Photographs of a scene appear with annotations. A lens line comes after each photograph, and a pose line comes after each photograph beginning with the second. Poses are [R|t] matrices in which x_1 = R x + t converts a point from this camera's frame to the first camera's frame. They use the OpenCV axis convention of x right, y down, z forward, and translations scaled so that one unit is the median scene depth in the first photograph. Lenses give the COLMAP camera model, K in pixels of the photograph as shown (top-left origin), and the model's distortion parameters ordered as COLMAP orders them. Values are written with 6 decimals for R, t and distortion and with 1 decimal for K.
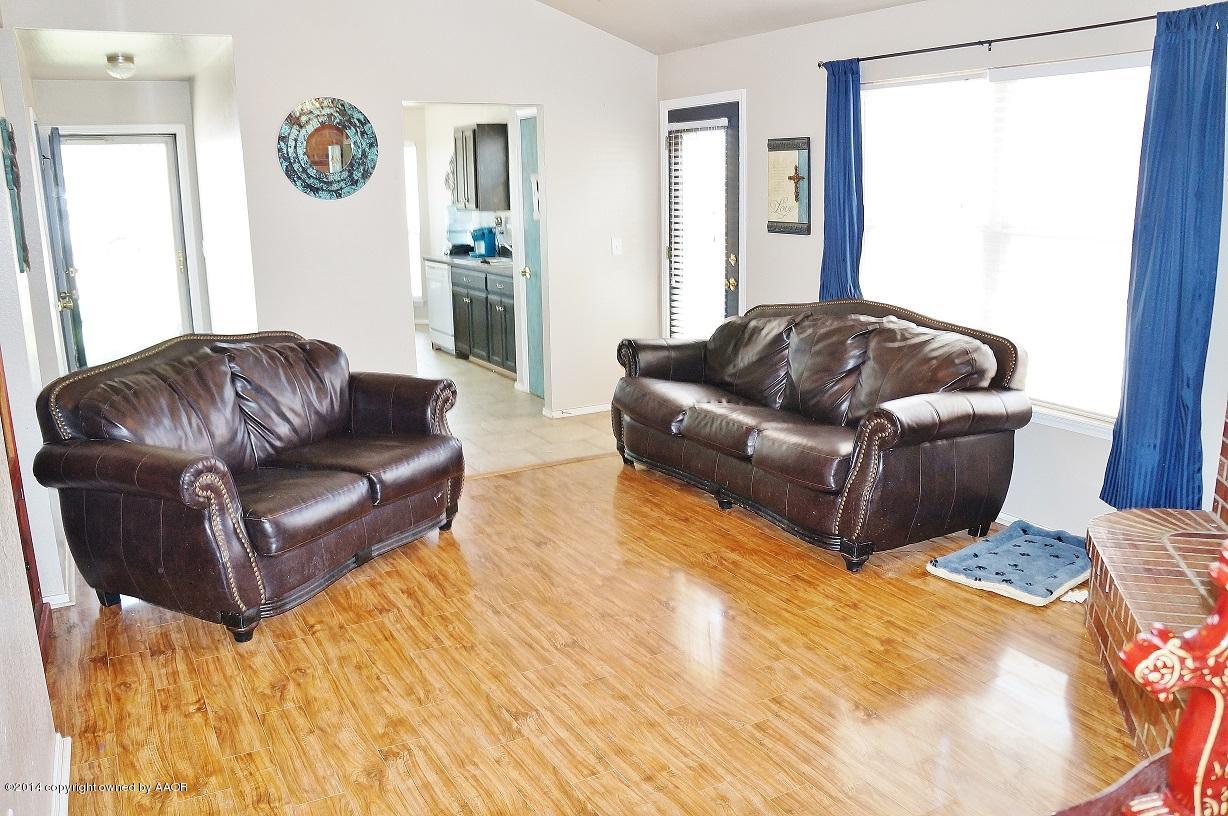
lens RADIAL K [[985.7, 0, 614.0], [0, 985.7, 408.0], [0, 0, 1]] dist [-0.113186, 0.006582]
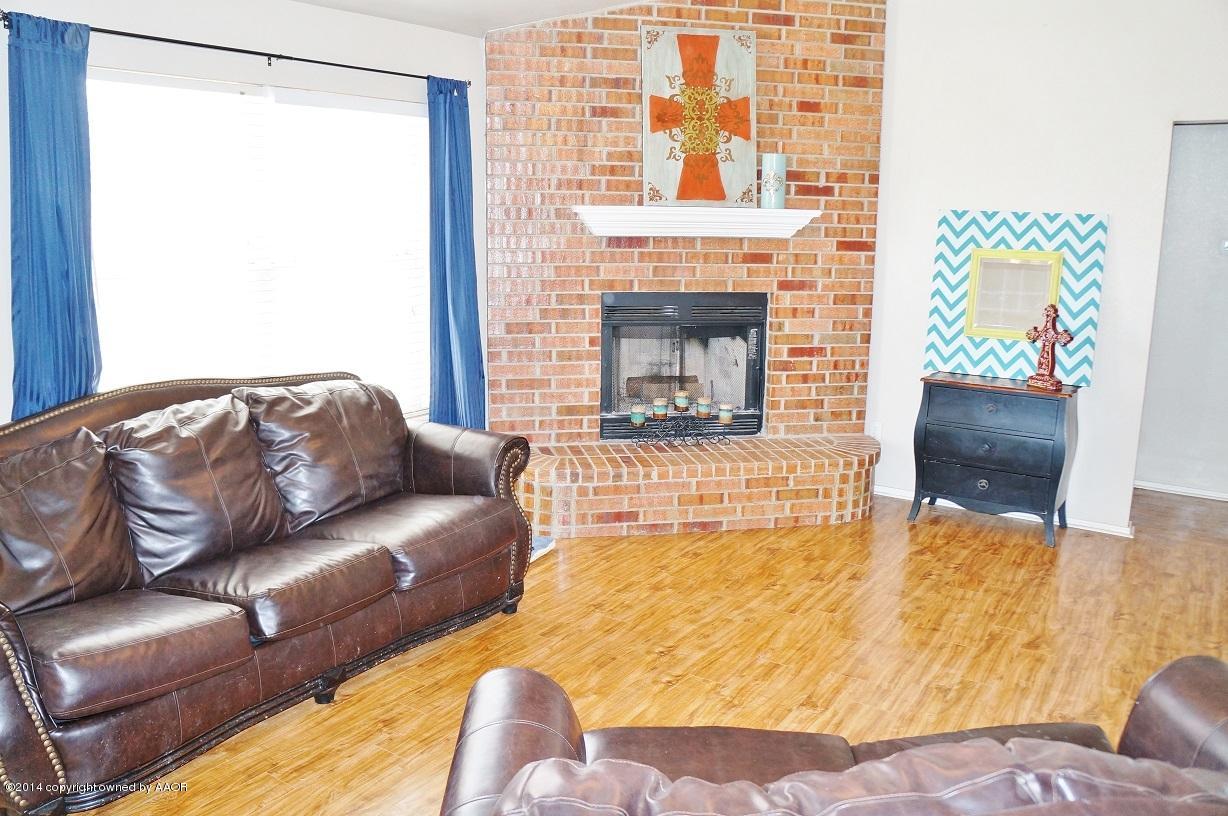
lens RADIAL K [[985.7, 0, 614.0], [0, 985.7, 408.0], [0, 0, 1]] dist [-0.113186, 0.006582]
pose [[-0.469409, -0.174931, 0.865479, -0.583375], [0.178739, 0.941062, 0.287151, -0.273812], [-0.864701, 0.289486, -0.410476, 1.182044]]
